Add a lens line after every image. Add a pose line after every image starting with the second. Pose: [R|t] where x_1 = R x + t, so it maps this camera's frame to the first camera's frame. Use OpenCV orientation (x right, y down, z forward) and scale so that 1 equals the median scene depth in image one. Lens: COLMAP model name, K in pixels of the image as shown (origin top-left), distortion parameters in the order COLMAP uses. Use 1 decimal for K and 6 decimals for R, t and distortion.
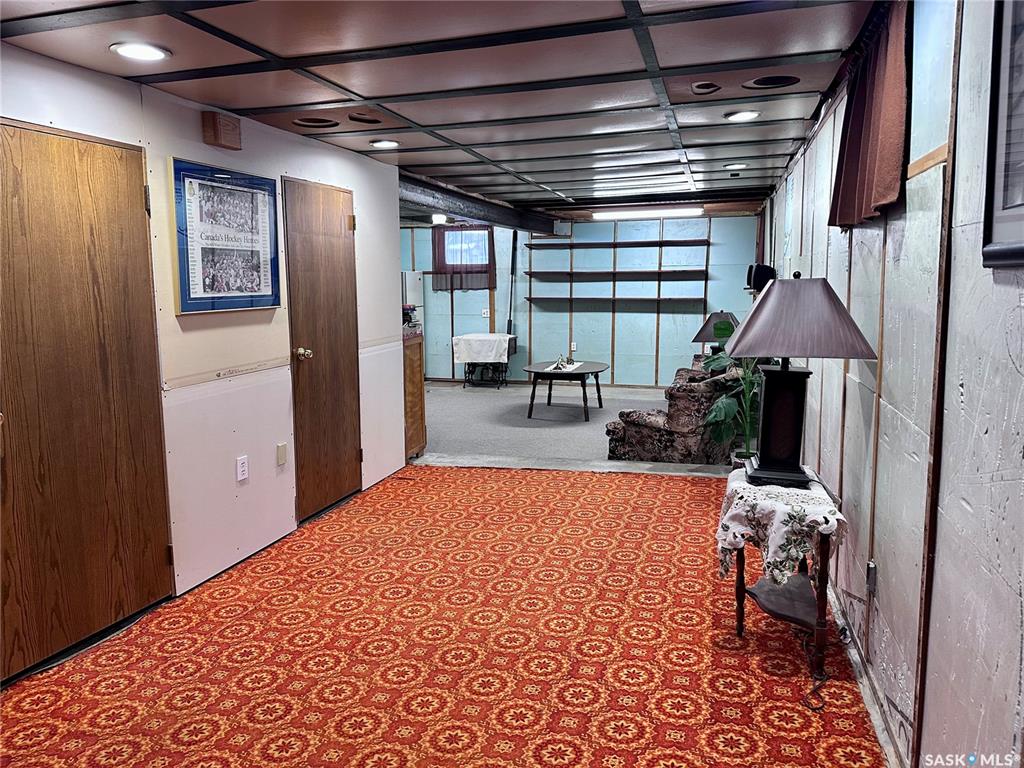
lens RADIAL K [[726.1, 0, 507.9], [0, 726.1, 391.0], [0, 0, 1]] dist [0.013942, -0.018834]
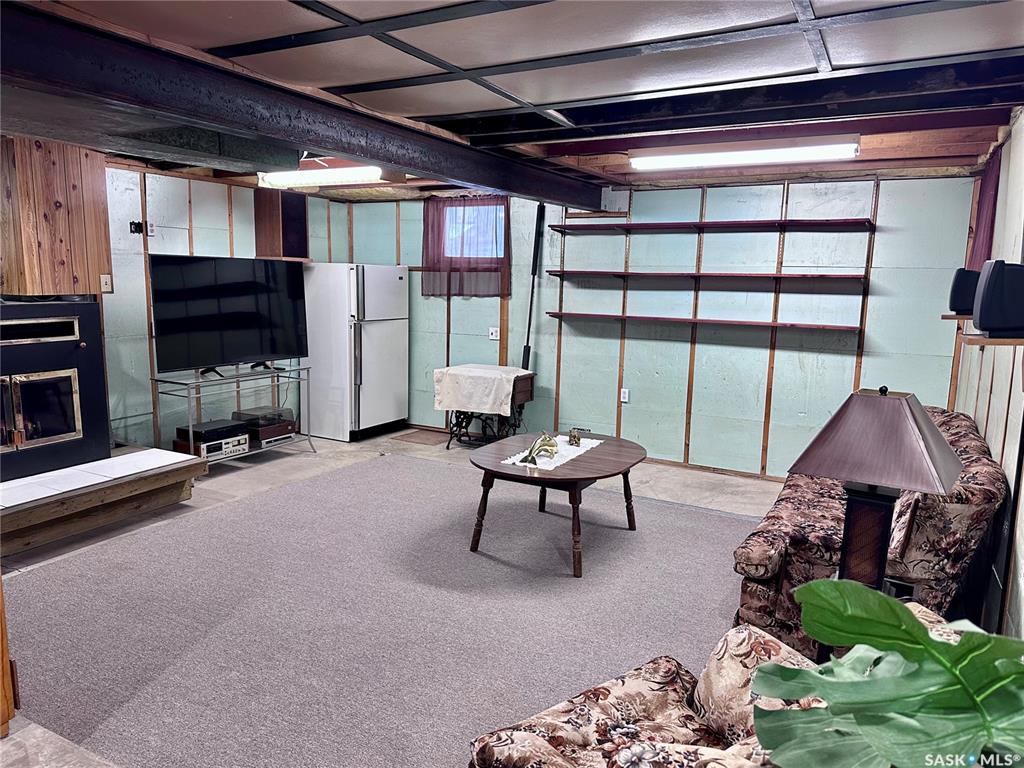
lens RADIAL K [[726.1, 0, 509.9], [0, 726.1, 382.7], [0, 0, 1]] dist [0.013942, -0.018834]
pose [[0.978043, 0.058022, -0.200163, 0.118106], [-0.060955, 0.998104, -0.008516, -0.061456], [0.199289, 0.020530, 0.979726, 0.389432]]
